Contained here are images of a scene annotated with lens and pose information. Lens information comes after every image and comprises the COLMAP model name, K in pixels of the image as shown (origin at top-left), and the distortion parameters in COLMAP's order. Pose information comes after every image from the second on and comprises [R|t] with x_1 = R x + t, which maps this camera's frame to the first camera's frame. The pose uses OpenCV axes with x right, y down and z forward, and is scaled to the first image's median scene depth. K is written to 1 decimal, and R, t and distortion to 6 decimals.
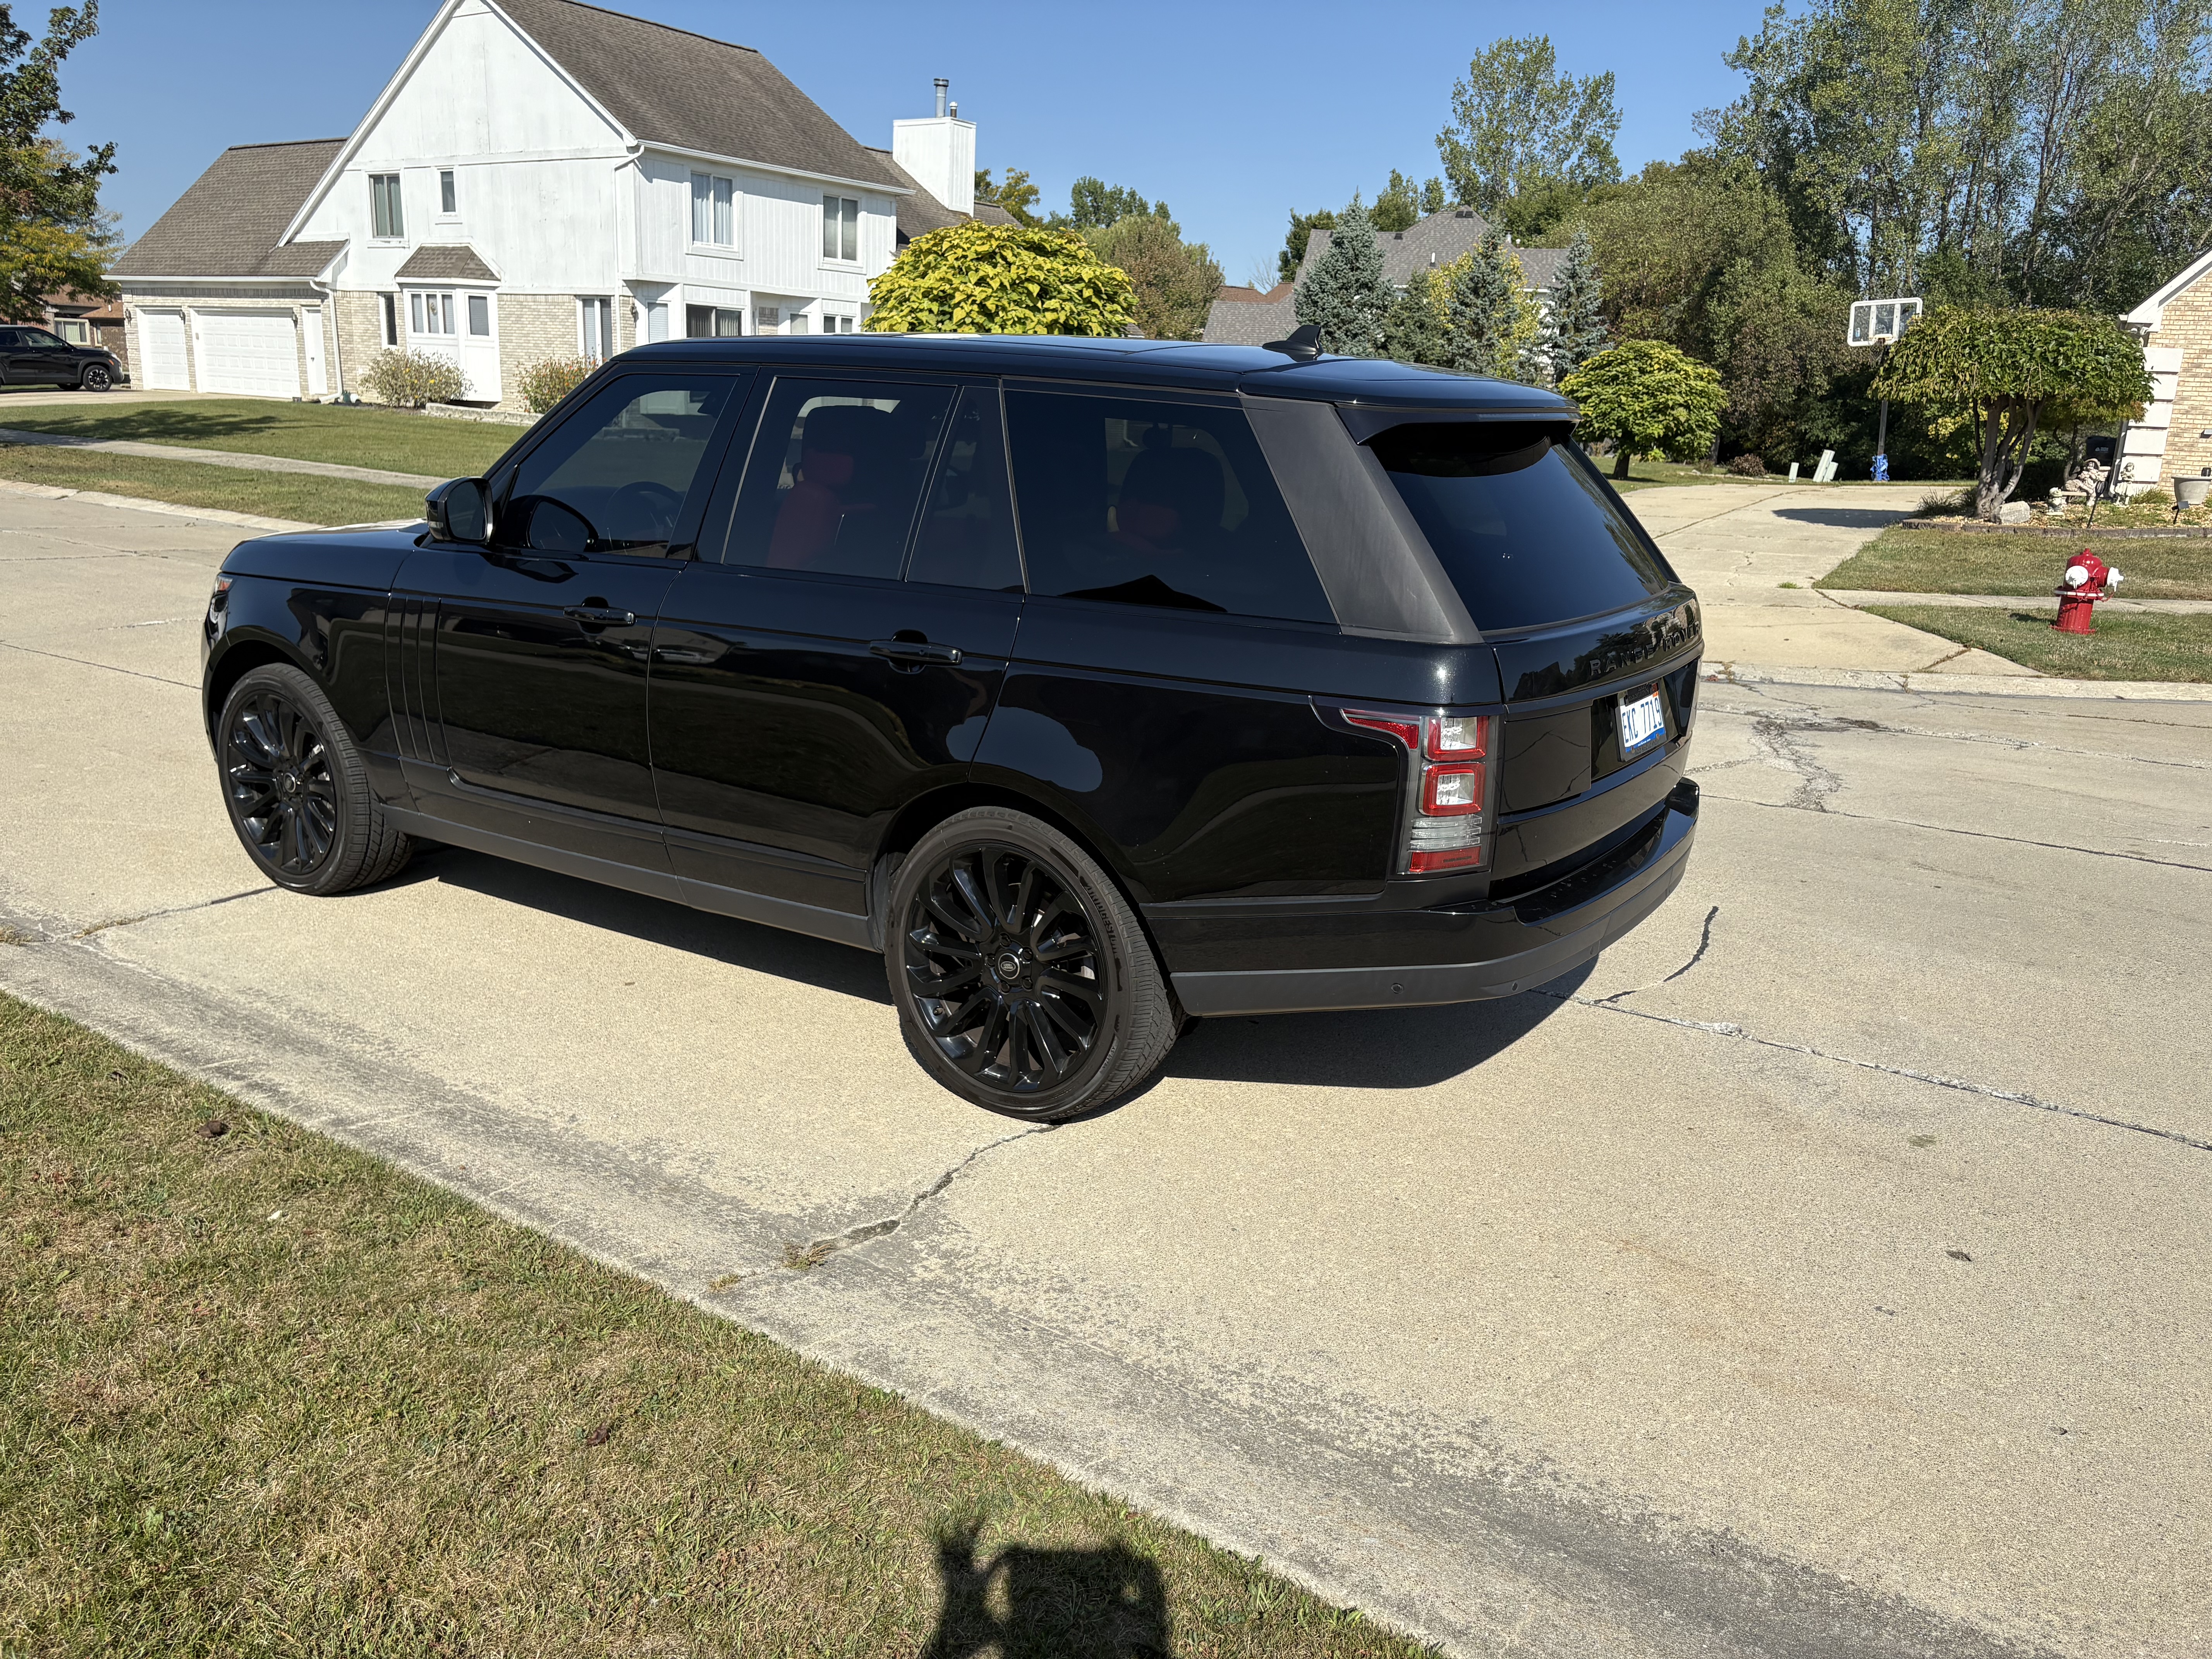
lens RADIAL K [[1662.3, 0, 1122.9], [0, 1662.3, 823.8], [0, 0, 1]] dist [0.043991, -0.042080]
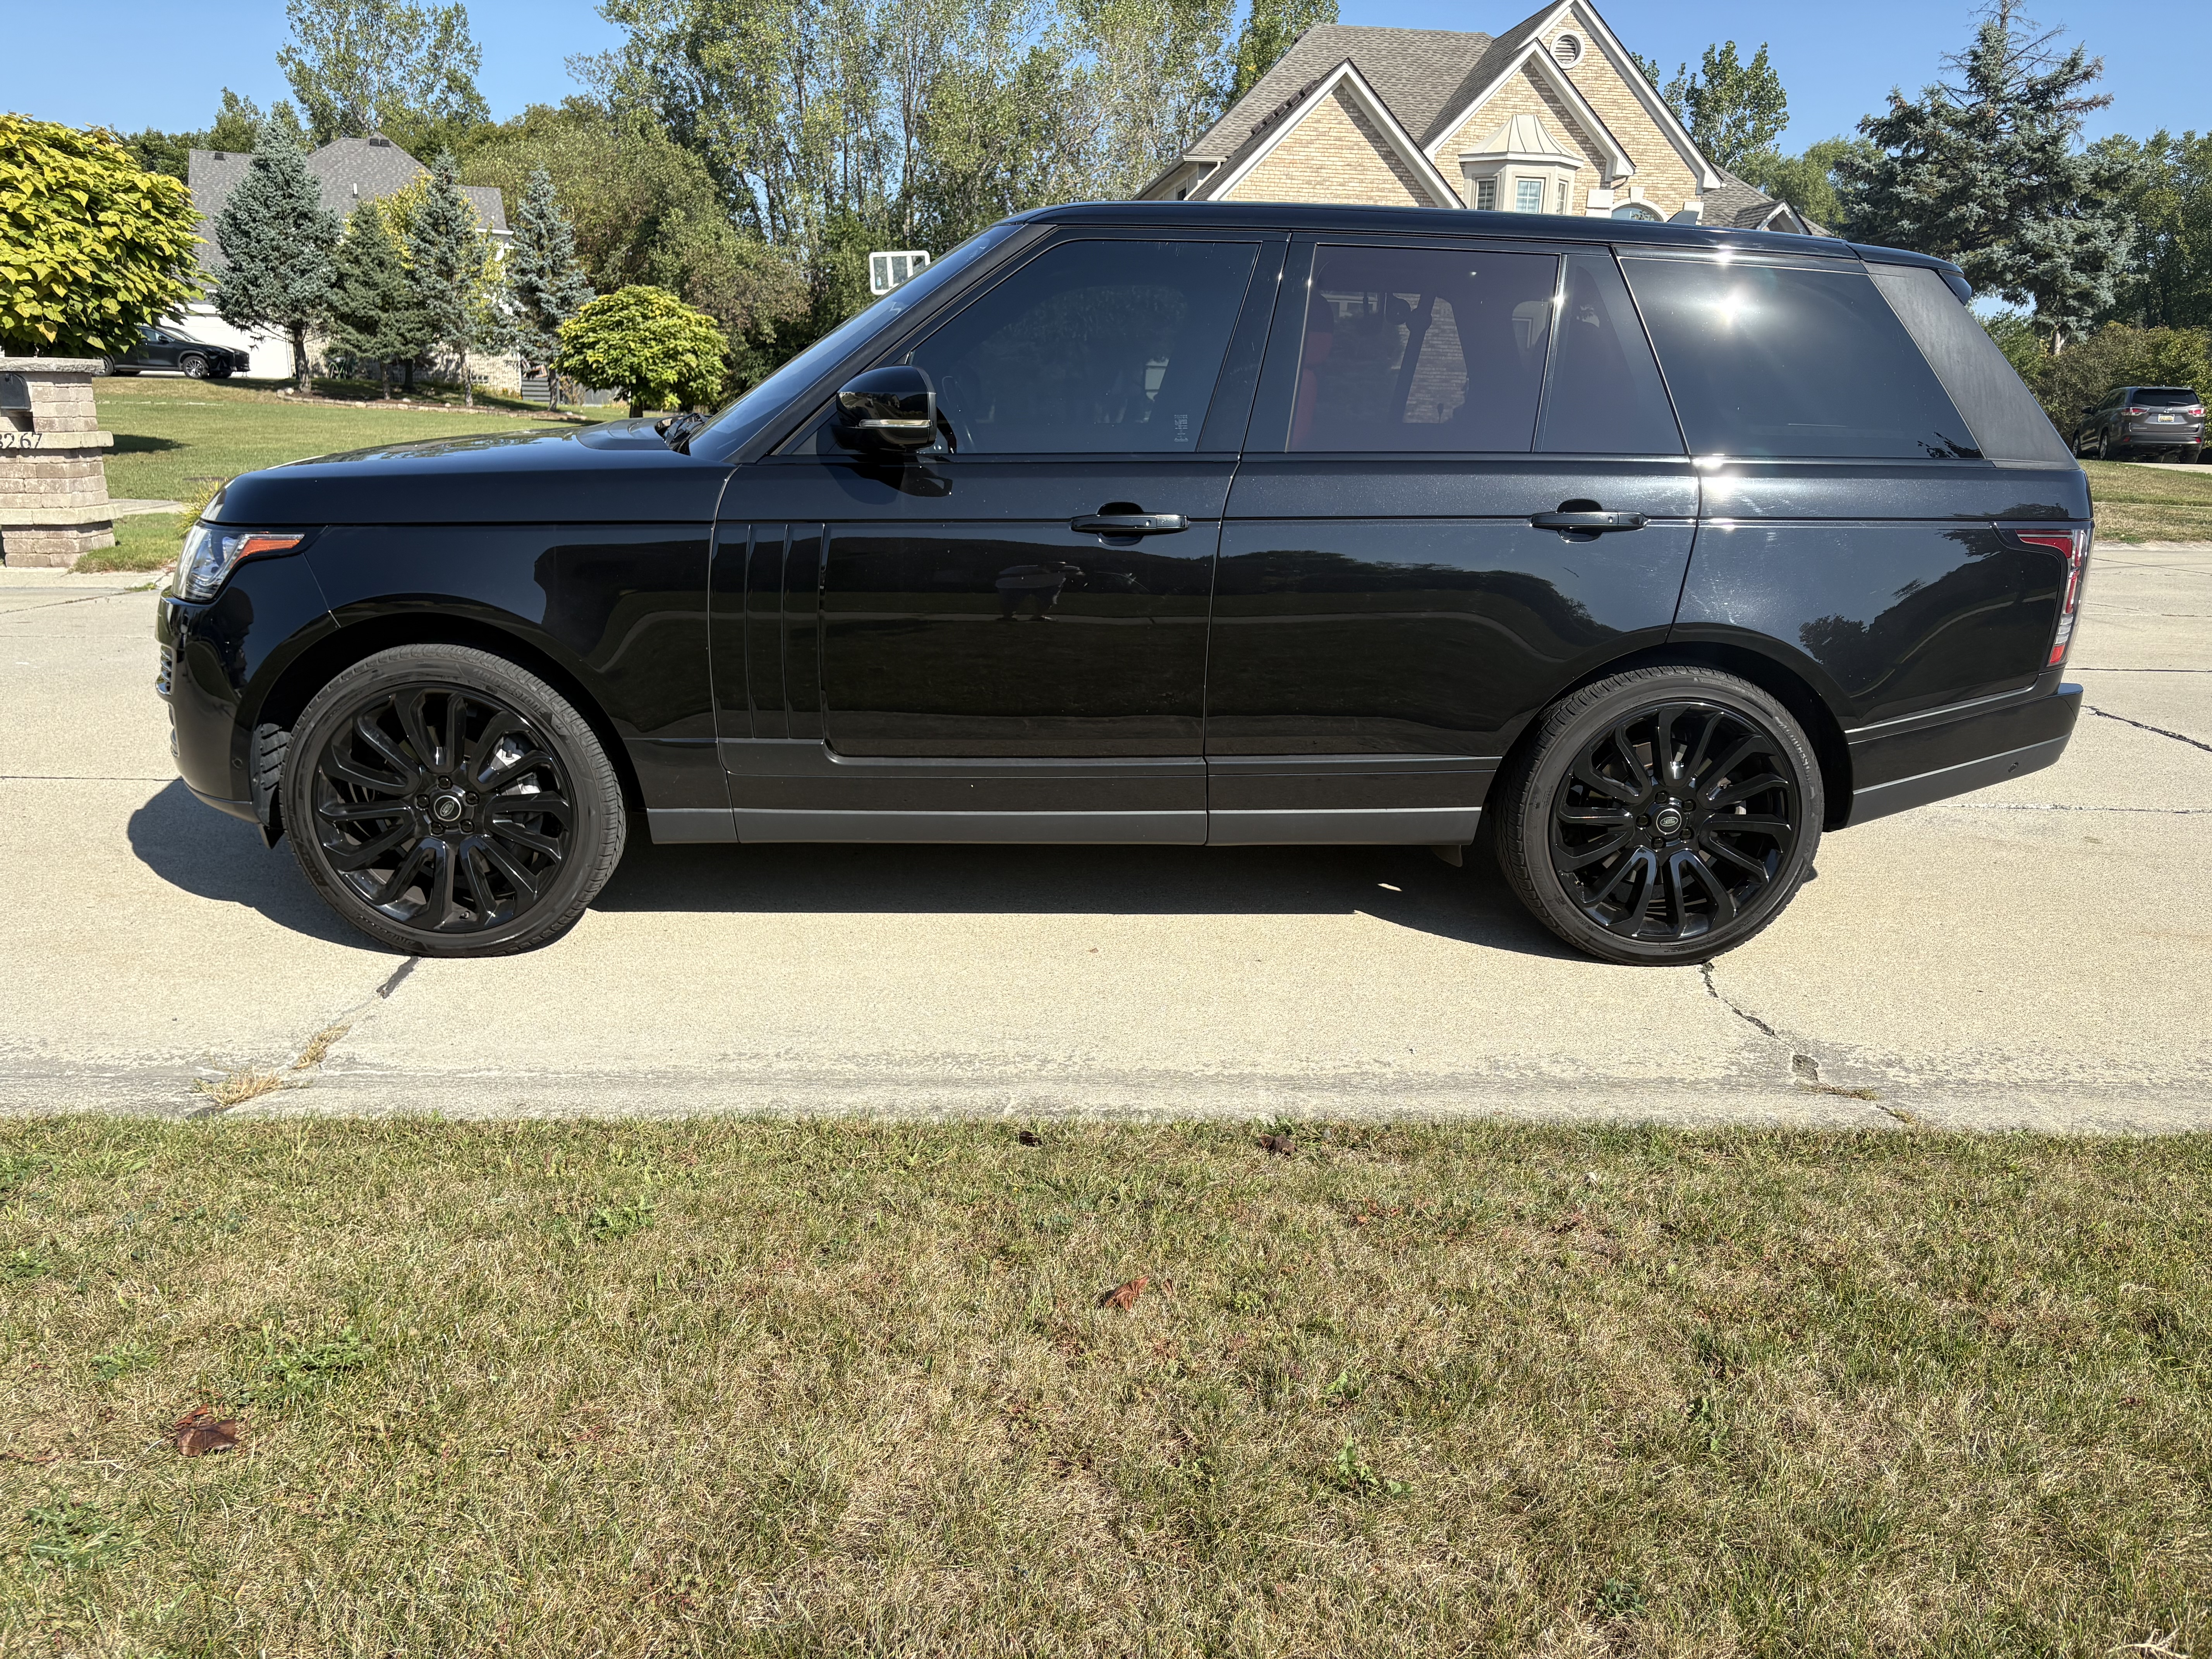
lens RADIAL K [[1662.3, 0, 1104.4], [0, 1662.3, 821.8], [0, 0, 1]] dist [0.043991, -0.042080]
pose [[0.788661, -0.171936, 0.590298, -0.104539], [0.157544, 0.984561, 0.076287, -0.005786], [-0.594301, 0.032833, 0.803572, 0.039665]]
